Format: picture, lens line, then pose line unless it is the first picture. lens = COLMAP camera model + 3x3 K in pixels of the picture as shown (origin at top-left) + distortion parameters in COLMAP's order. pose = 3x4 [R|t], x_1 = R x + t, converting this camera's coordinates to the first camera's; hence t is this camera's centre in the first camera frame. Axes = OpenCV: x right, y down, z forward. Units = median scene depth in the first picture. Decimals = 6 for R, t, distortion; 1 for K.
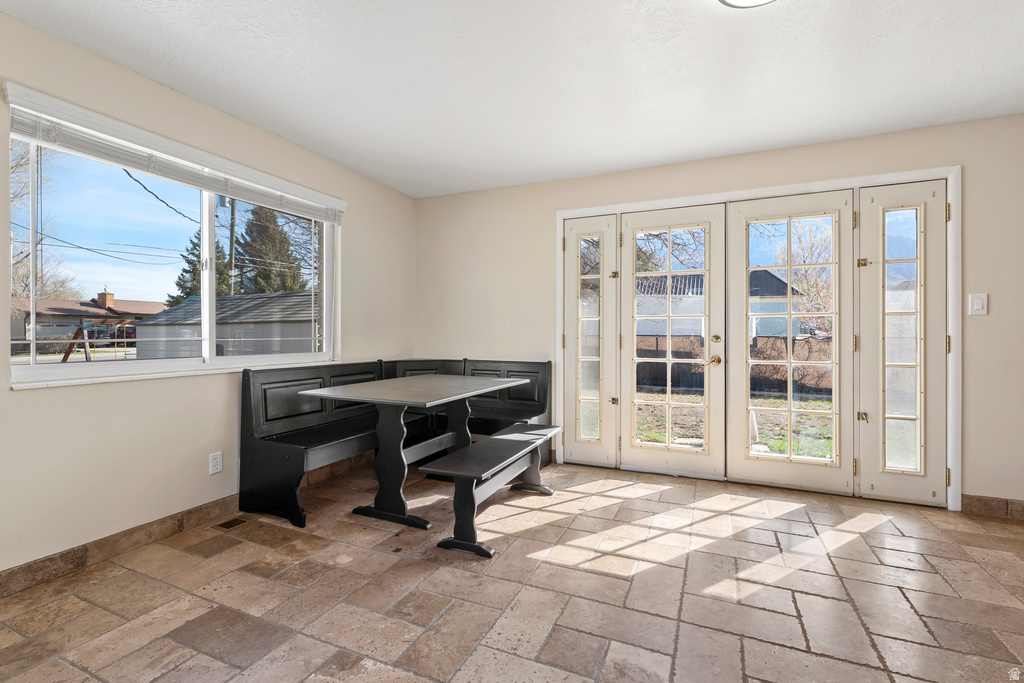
lens RADIAL K [[460.0, 0, 509.3], [0, 460.0, 332.5], [0, 0, 1]] dist [-0.001179, -0.000387]
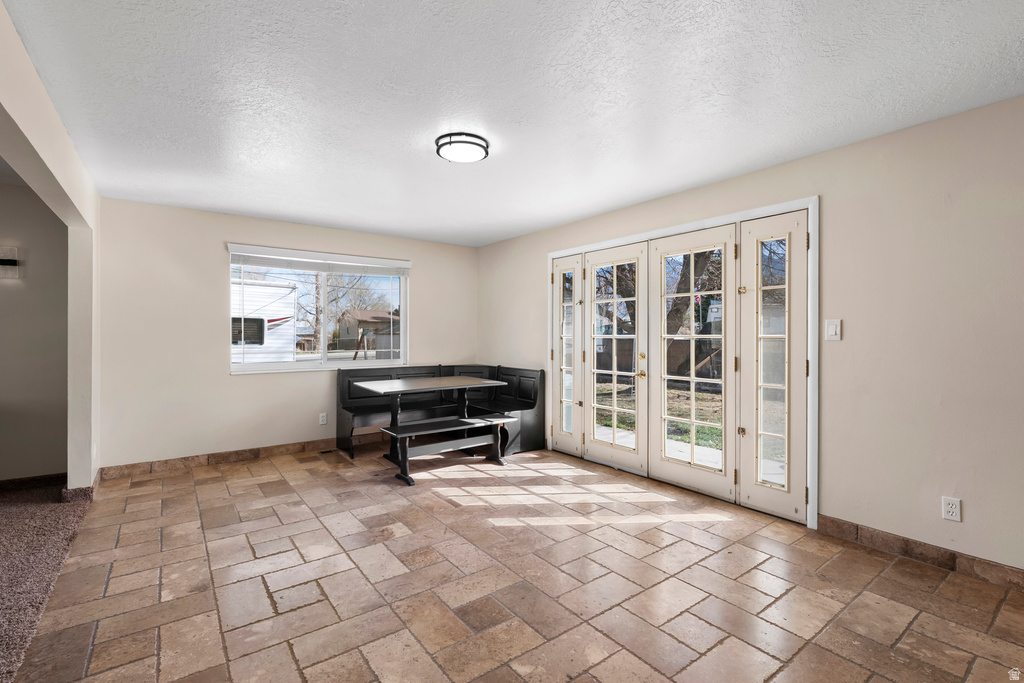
lens RADIAL K [[460.0, 0, 515.4], [0, 460.0, 339.0], [0, 0, 1]] dist [-0.001179, -0.000387]
pose [[0.876972, 0.004632, -0.480519, 0.878189], [0.000549, 0.999943, 0.010640, -0.052387], [0.480541, -0.009595, 0.876920, -0.230916]]
